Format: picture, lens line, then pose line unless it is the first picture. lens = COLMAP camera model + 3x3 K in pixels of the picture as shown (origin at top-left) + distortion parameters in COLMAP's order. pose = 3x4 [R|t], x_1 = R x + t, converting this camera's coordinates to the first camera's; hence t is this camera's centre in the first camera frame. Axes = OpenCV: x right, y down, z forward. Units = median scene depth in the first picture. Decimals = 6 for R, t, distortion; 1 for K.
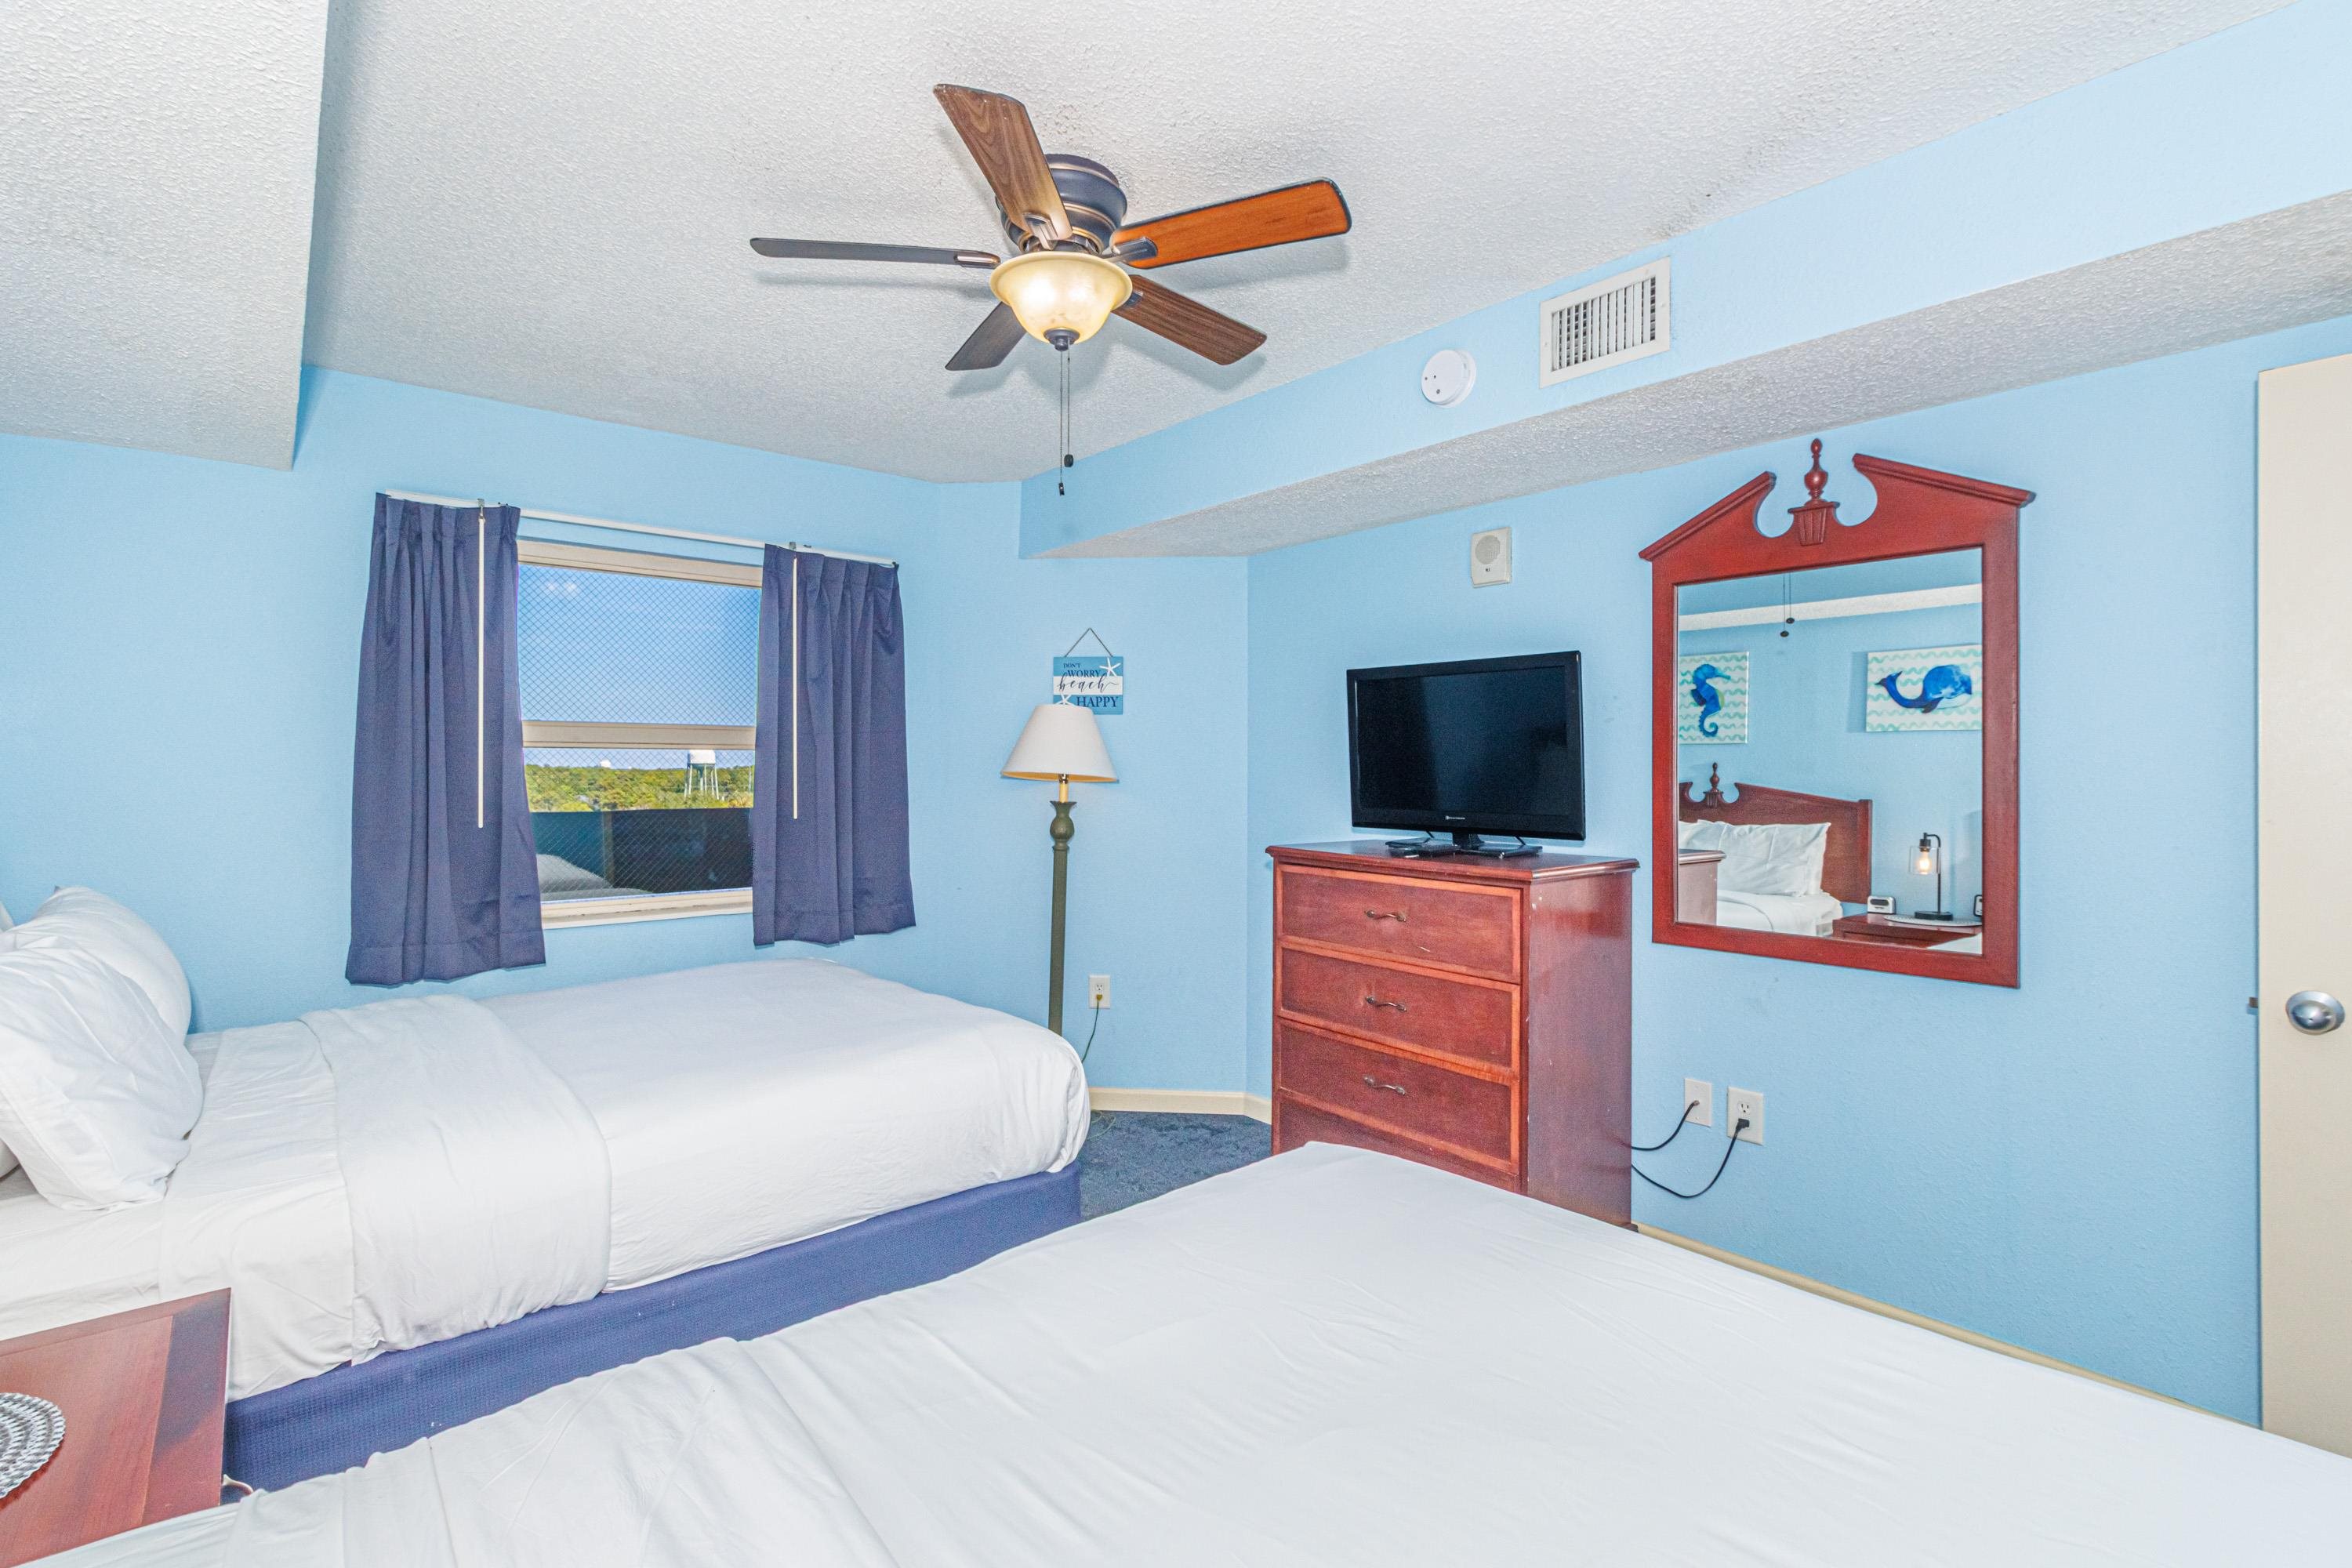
lens RADIAL K [[1082.4, 0, 1169.8], [0, 1082.4, 773.1], [0, 0, 1]] dist [0.002410, -0.000124]
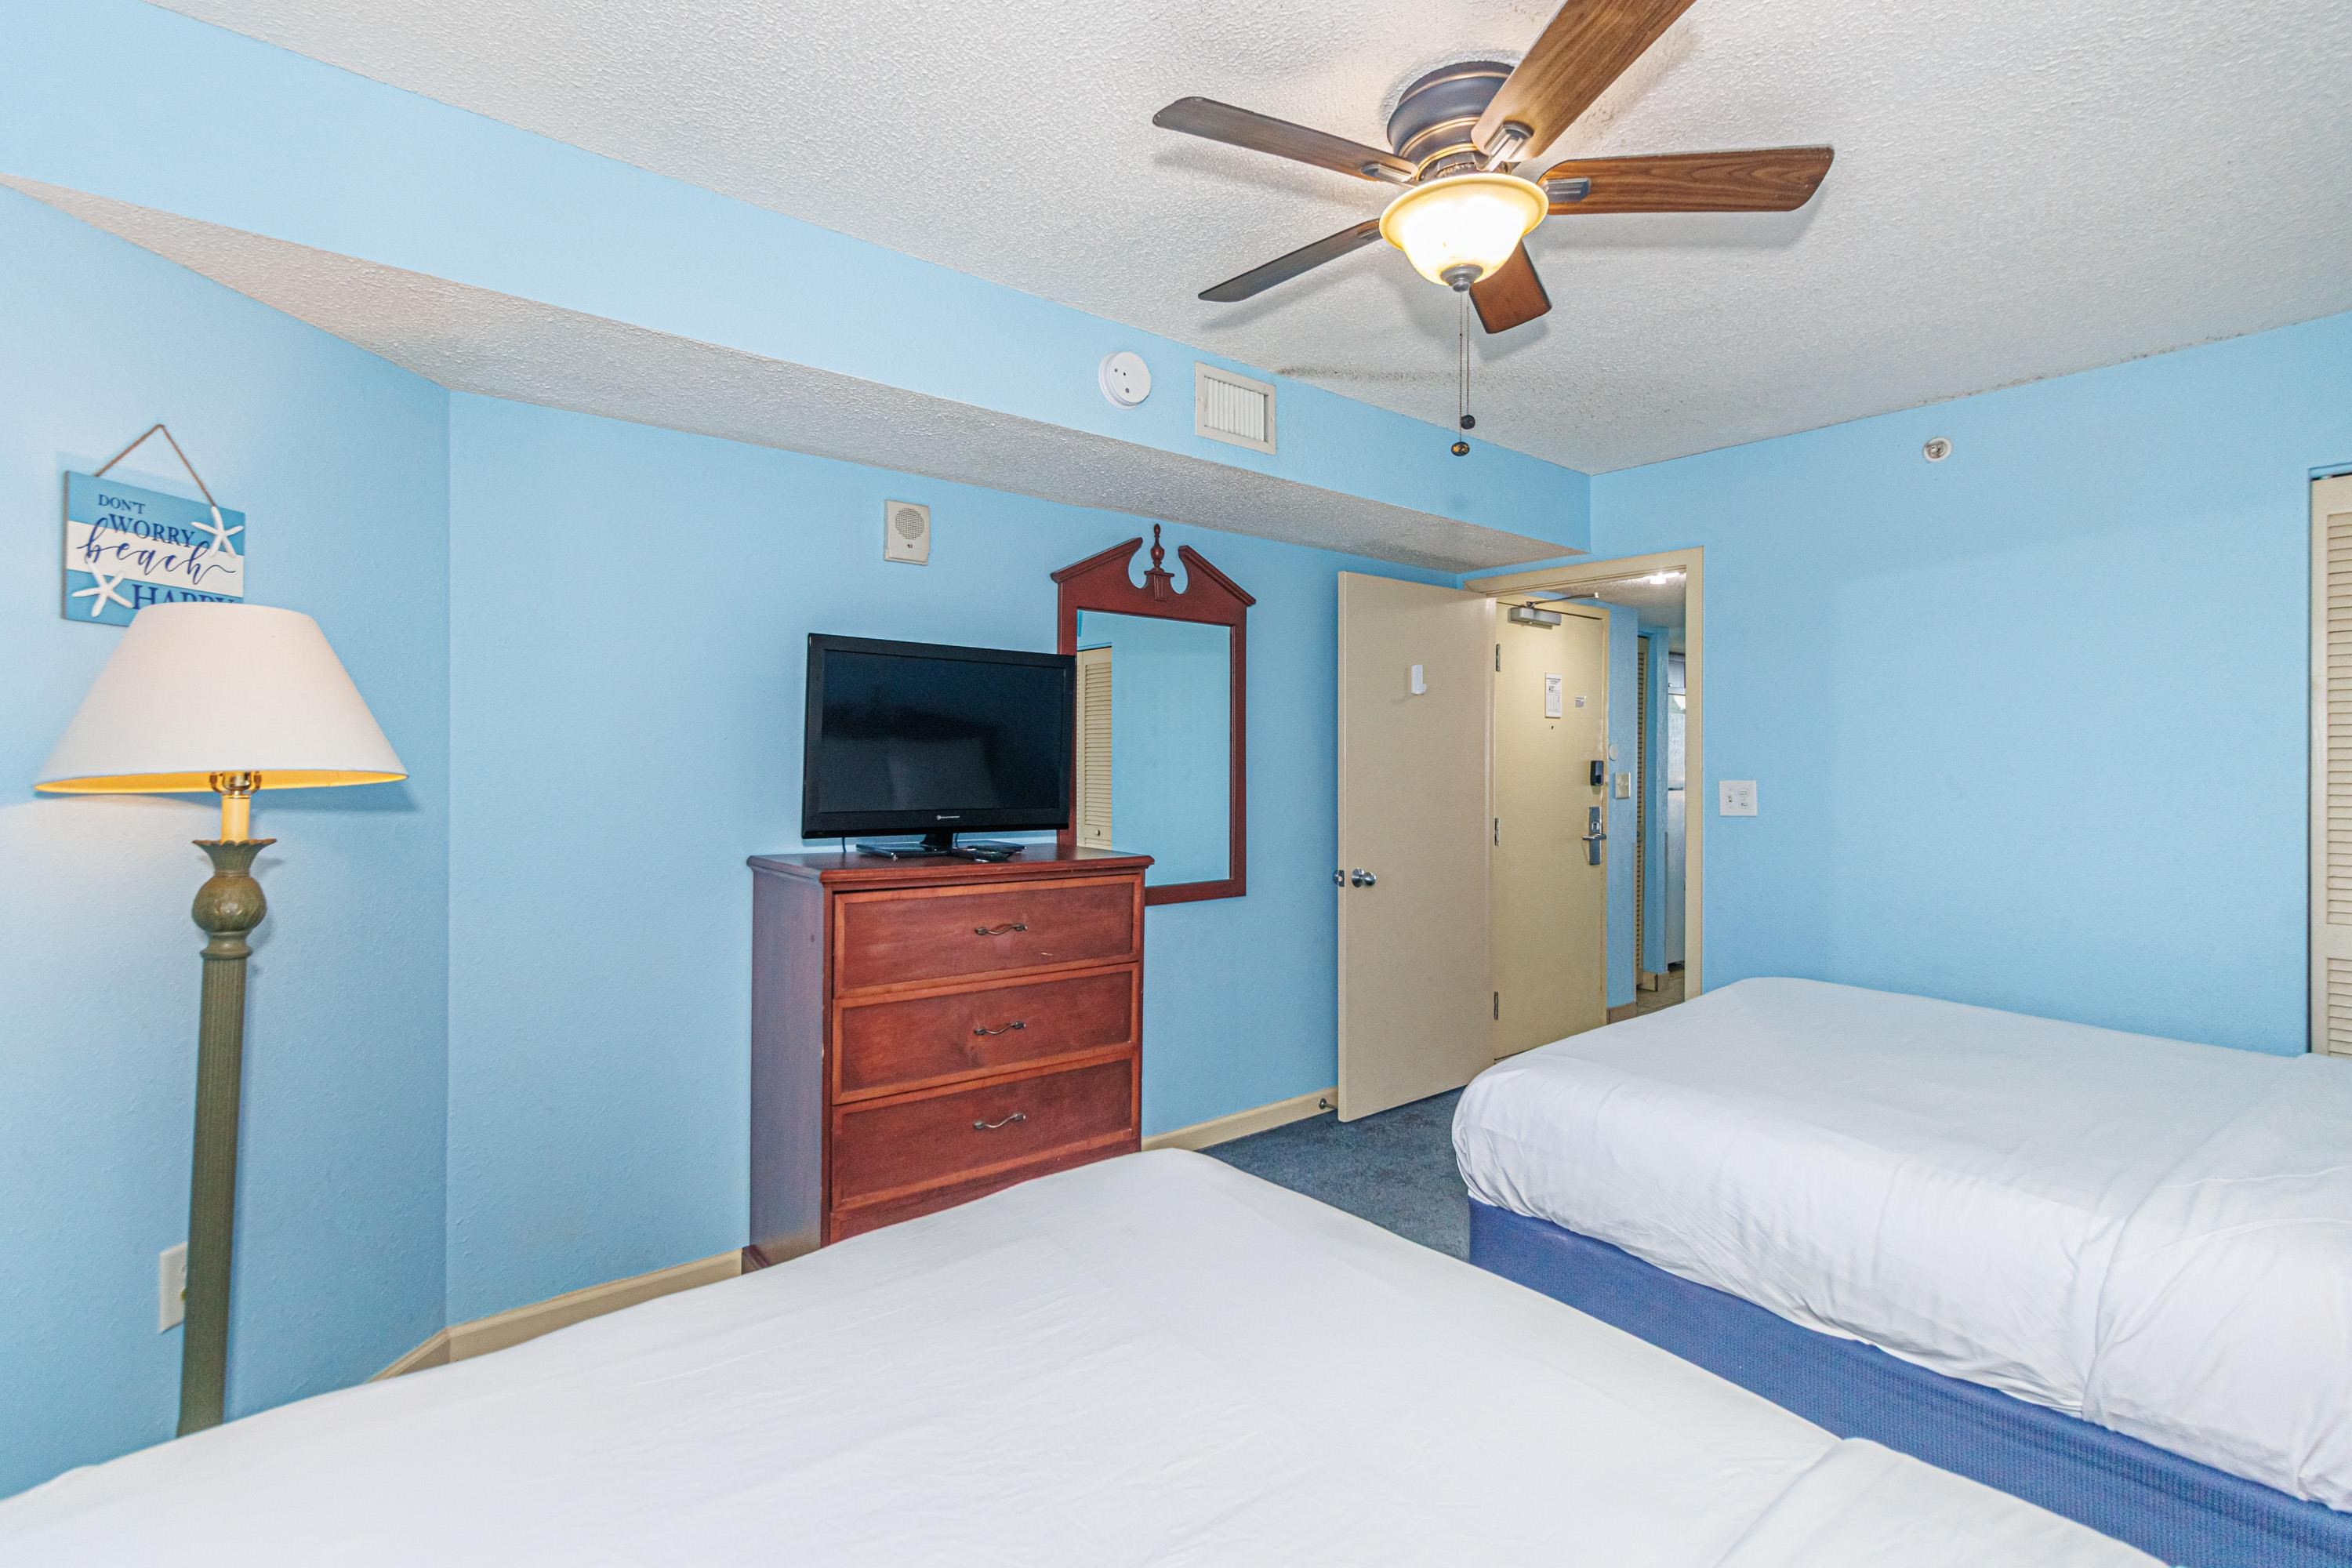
lens RADIAL K [[1082.4, 0, 1169.4], [0, 1082.4, 771.0], [0, 0, 1]] dist [0.002410, -0.000124]
pose [[0.017901, -0.005105, 0.999827, -0.649475], [0.002607, 0.999984, 0.005059, -0.001637], [-0.999836, 0.002516, 0.017914, 0.803284]]
